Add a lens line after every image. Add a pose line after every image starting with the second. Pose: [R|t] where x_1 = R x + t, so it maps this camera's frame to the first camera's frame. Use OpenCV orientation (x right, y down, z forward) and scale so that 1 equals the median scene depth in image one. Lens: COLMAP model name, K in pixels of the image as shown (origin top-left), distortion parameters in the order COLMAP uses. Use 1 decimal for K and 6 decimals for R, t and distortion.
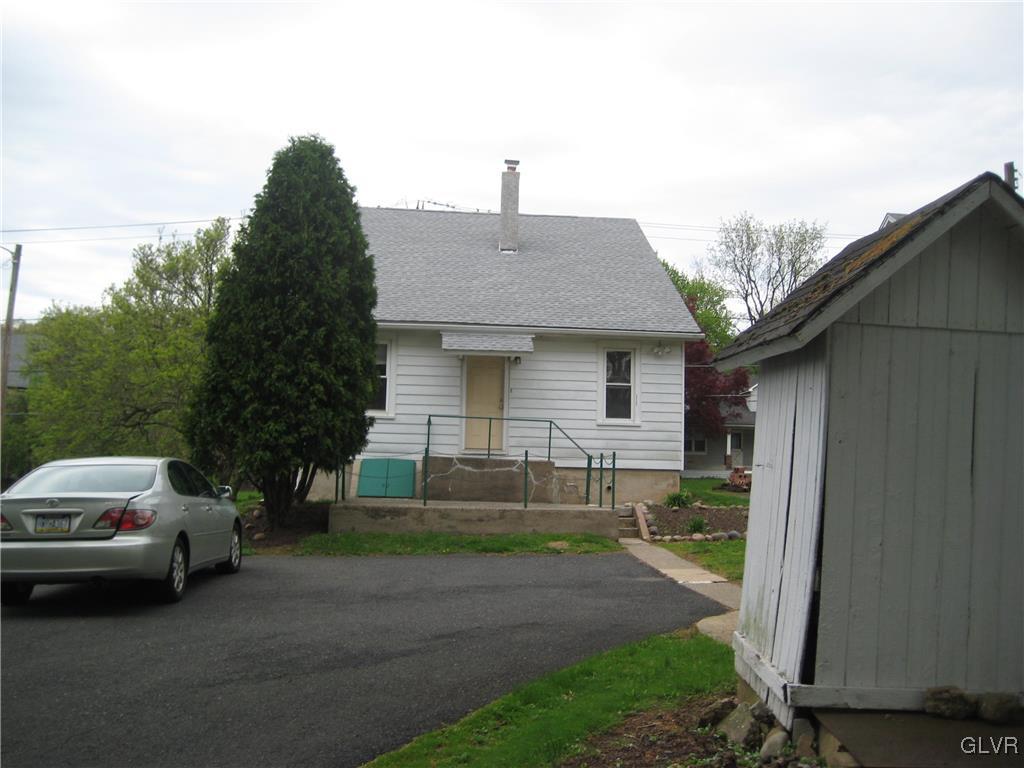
lens RADIAL K [[1152.8, 0, 512.0], [0, 1152.8, 384.0], [0, 0, 1]] dist [-0.078603, 0.009479]
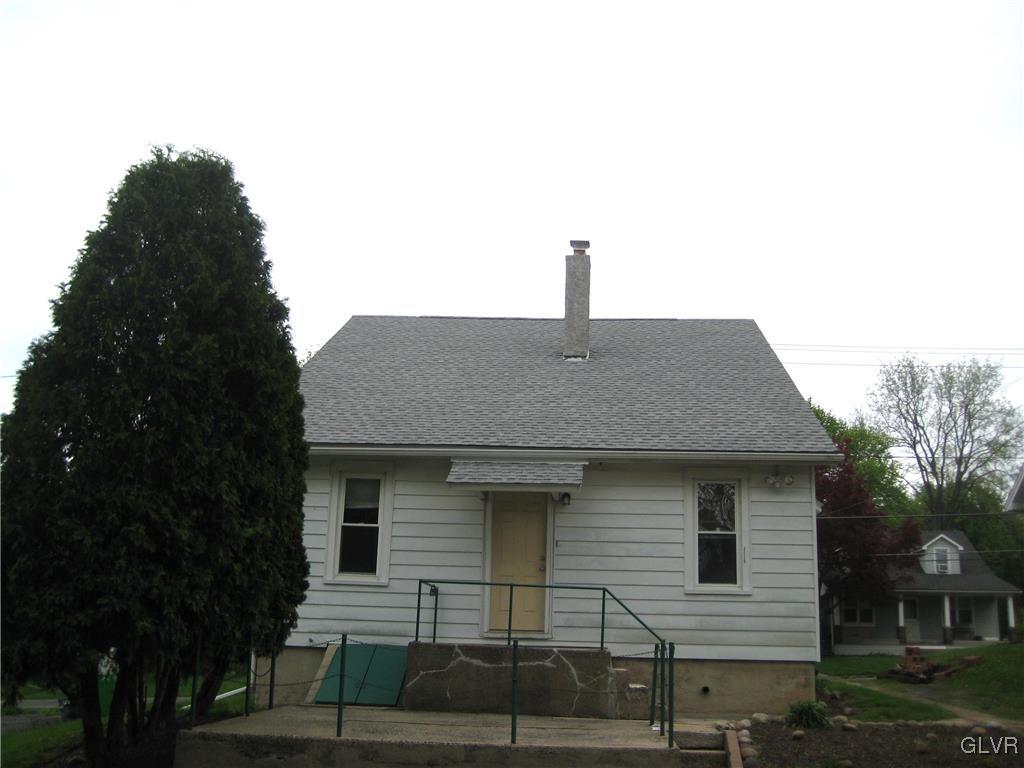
lens RADIAL K [[1106.5, 0, 512.0], [0, 1106.5, 384.0], [0, 0, 1]] dist [-0.153002, 0.256533]
pose [[0.987740, -0.031669, -0.152863, 0.075411], [0.008097, 0.988281, -0.152428, 0.011423], [0.155899, 0.149321, 0.976421, 0.342790]]
